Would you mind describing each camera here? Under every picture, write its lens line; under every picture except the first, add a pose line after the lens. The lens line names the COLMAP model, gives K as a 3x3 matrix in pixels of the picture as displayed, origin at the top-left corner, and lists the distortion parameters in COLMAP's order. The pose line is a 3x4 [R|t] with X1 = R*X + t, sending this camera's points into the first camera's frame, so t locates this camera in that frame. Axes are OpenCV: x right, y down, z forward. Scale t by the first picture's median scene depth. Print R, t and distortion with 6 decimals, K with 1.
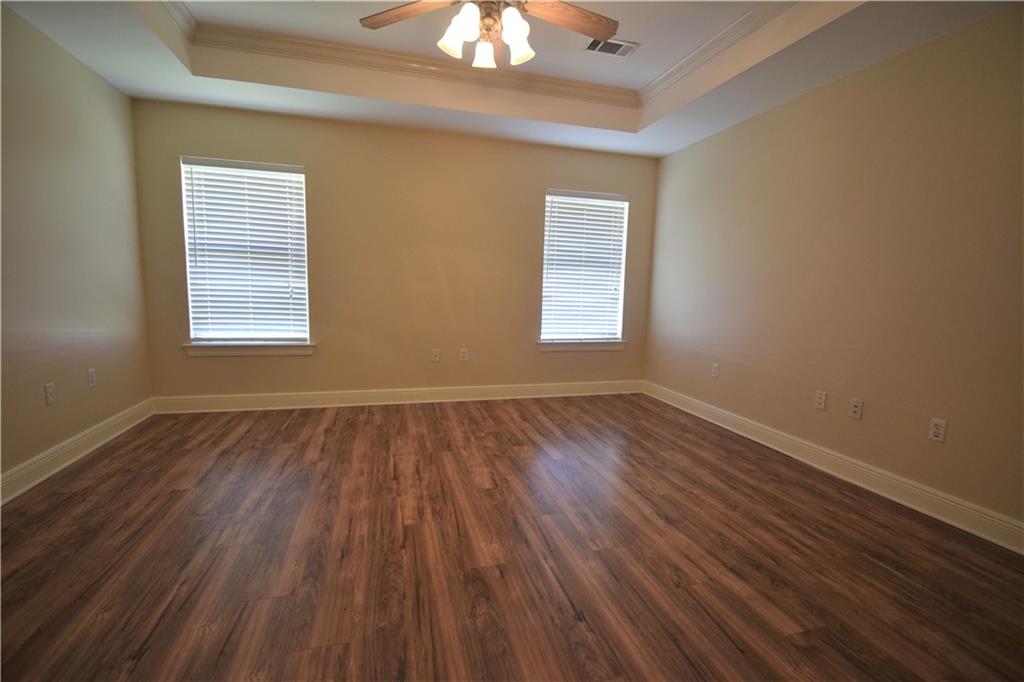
lens RADIAL K [[453.2, 0, 504.7], [0, 453.2, 336.4], [0, 0, 1]] dist [0.025911, -0.028785]
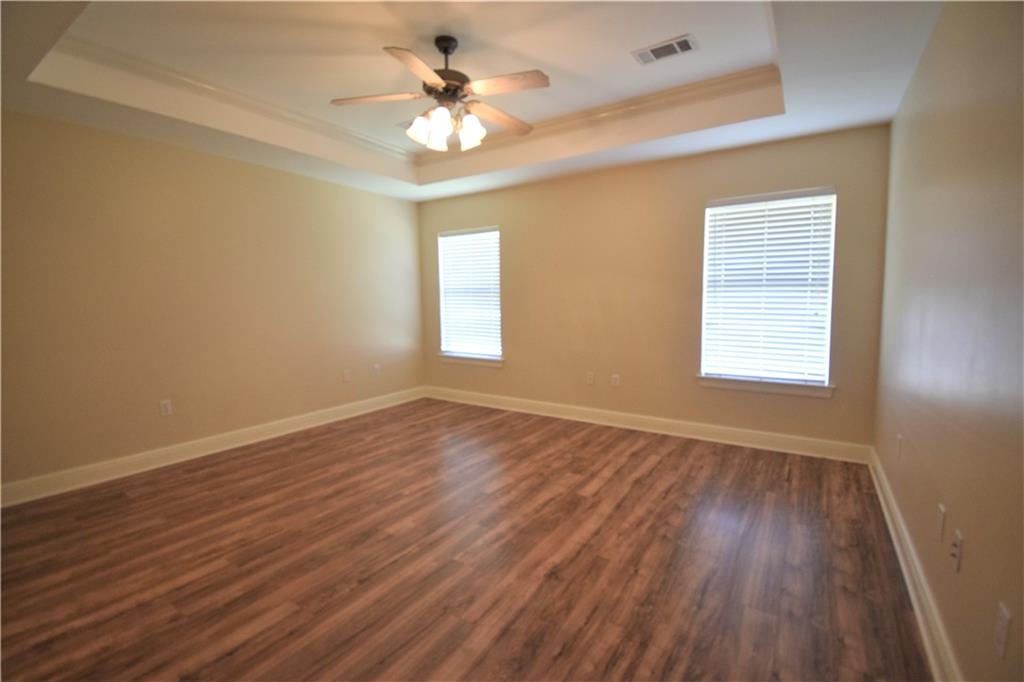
lens RADIAL K [[451.2, 0, 515.1], [0, 451.2, 337.2], [0, 0, 1]] dist [0.024131, -0.029207]
pose [[0.657908, 0.032242, -0.752408, 0.598766], [-0.056869, 0.998357, -0.006946, -0.042488], [0.750948, 0.047358, 0.658661, 0.186018]]
